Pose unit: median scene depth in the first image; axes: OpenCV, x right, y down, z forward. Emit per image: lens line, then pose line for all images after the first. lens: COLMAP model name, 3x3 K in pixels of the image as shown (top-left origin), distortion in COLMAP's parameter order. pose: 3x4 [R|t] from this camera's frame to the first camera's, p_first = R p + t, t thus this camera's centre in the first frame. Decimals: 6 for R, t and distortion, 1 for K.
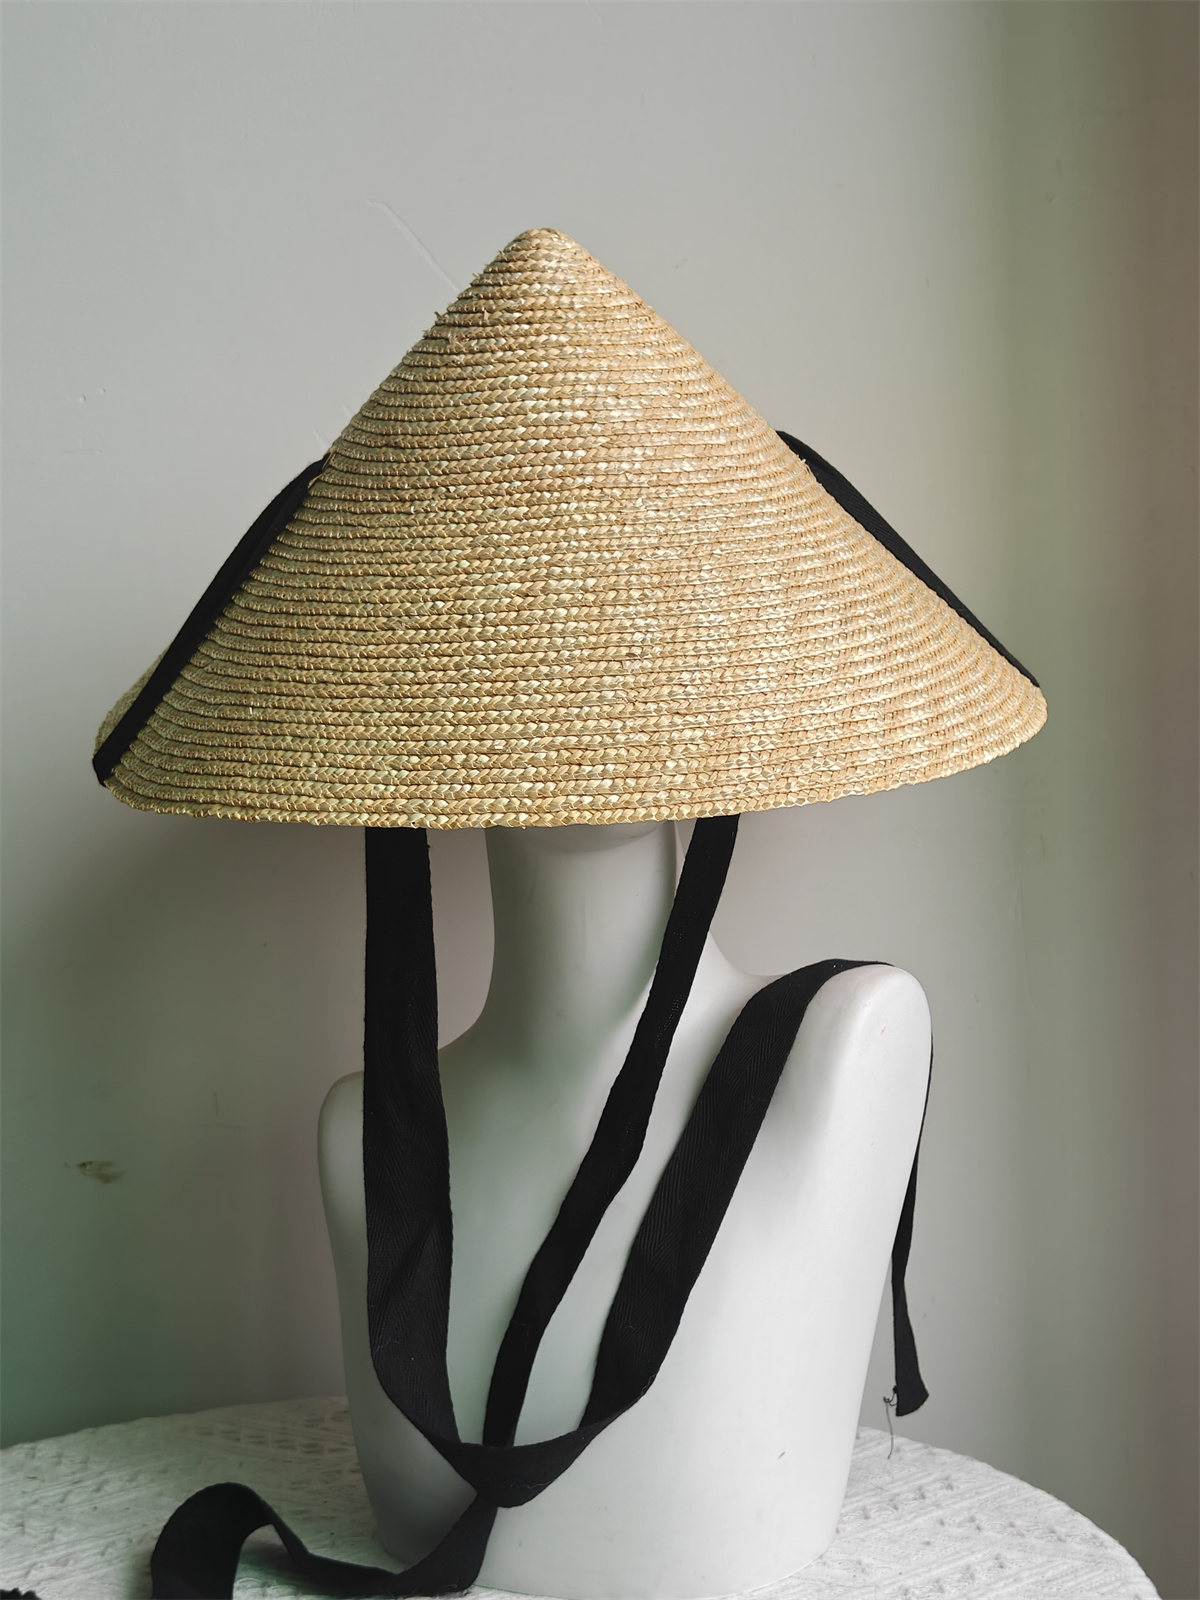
lens RADIAL K [[2296.4, 0, 593.2], [0, 2296.4, 805.4], [0, 0, 1]] dist [0.031846, 0.000000]
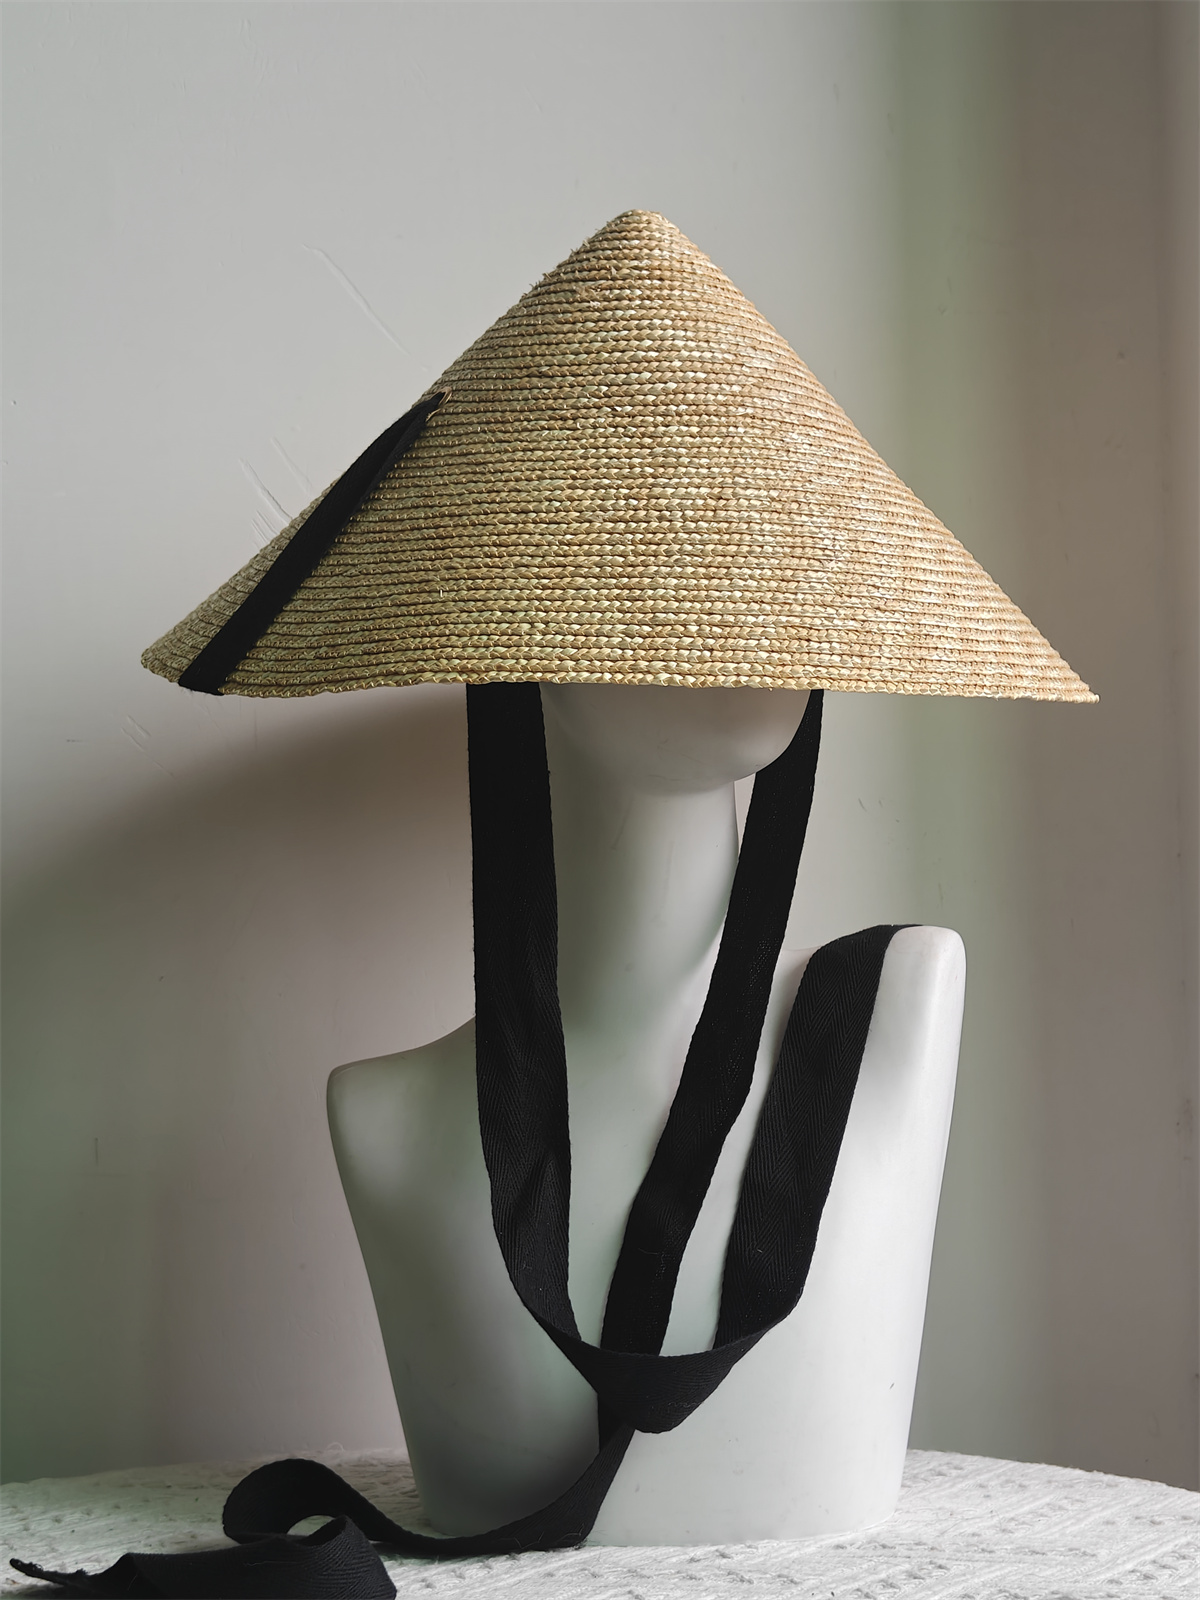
lens RADIAL K [[2296.4, 0, 571.2], [0, 2296.4, 804.3], [0, 0, 1]] dist [0.031846, 0.000000]
pose [[0.957555, 0.056799, 0.282600, -0.364689], [-0.009442, 0.986048, -0.166191, 0.209727], [-0.288097, 0.156469, 0.944732, 0.060419]]
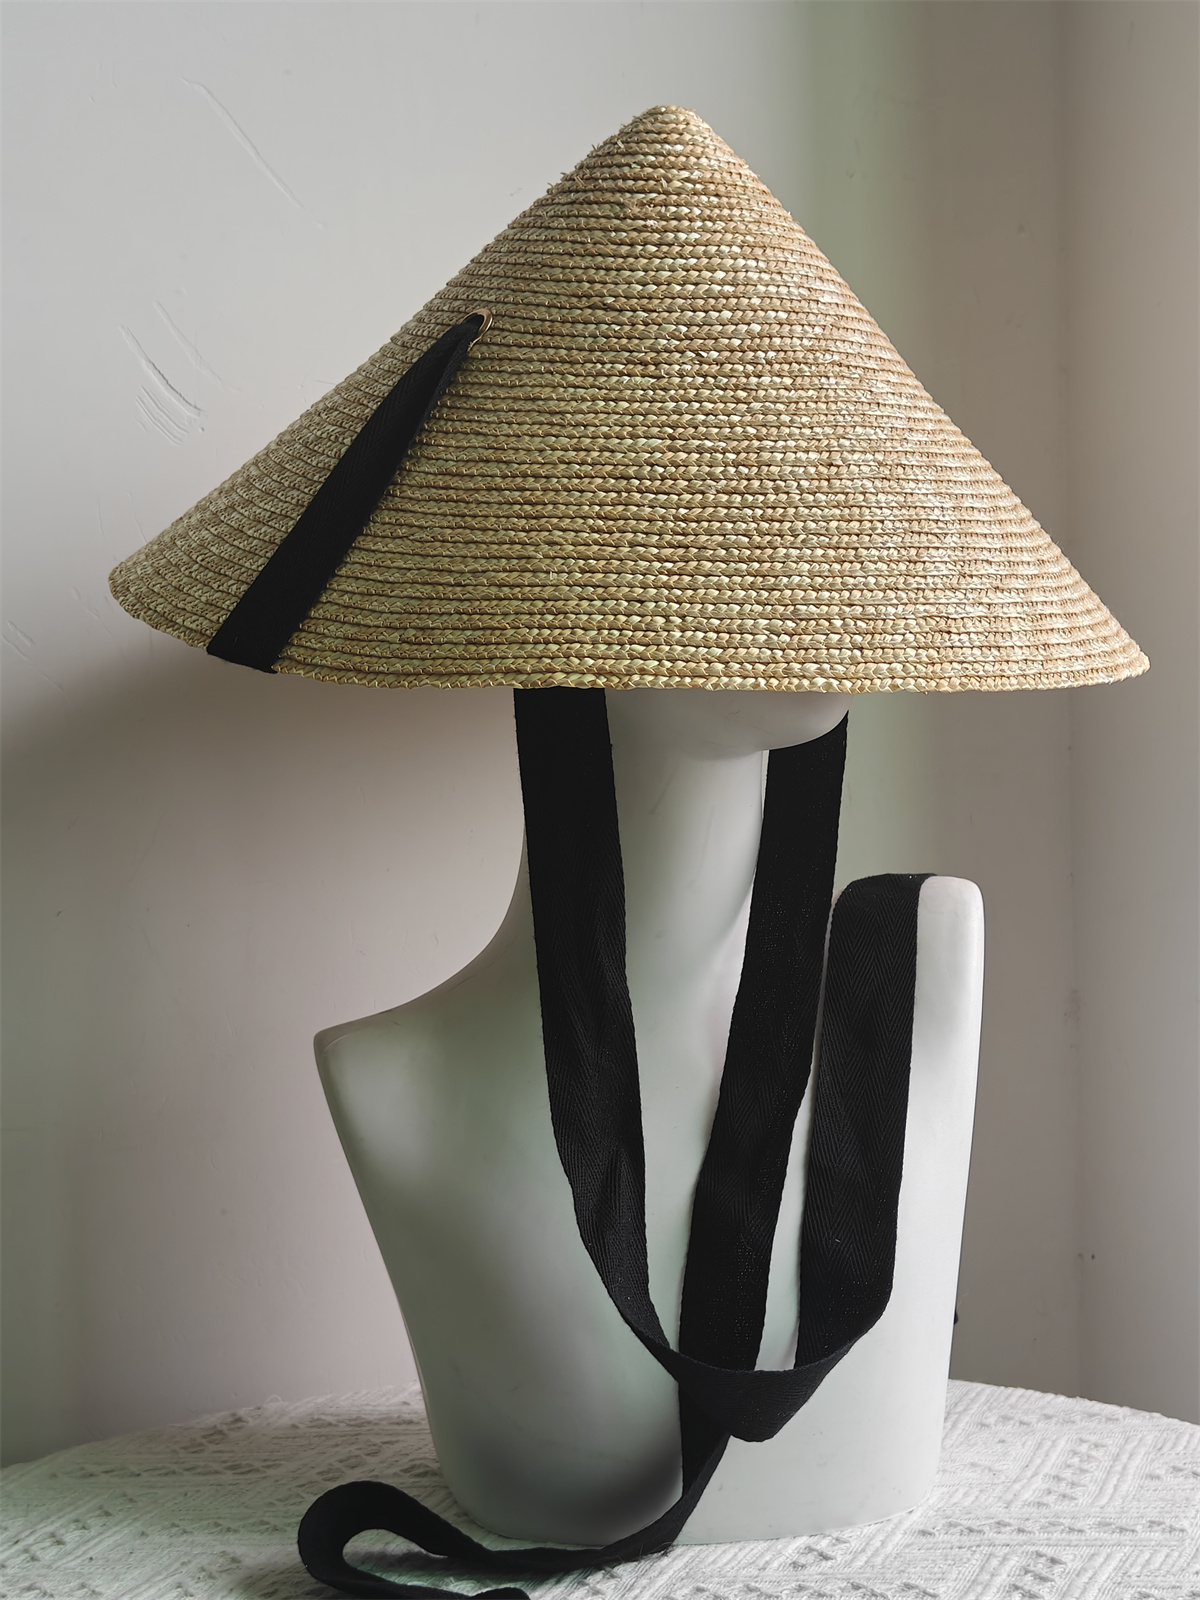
lens RADIAL K [[2296.4, 0, 561.3], [0, 2296.4, 817.9], [0, 0, 1]] dist [0.031846, 0.000000]
pose [[0.875371, -0.000441, 0.483452, -0.570362], [0.018891, 0.999267, -0.033295, 0.082463], [-0.483083, 0.038279, 0.874737, 0.213459]]
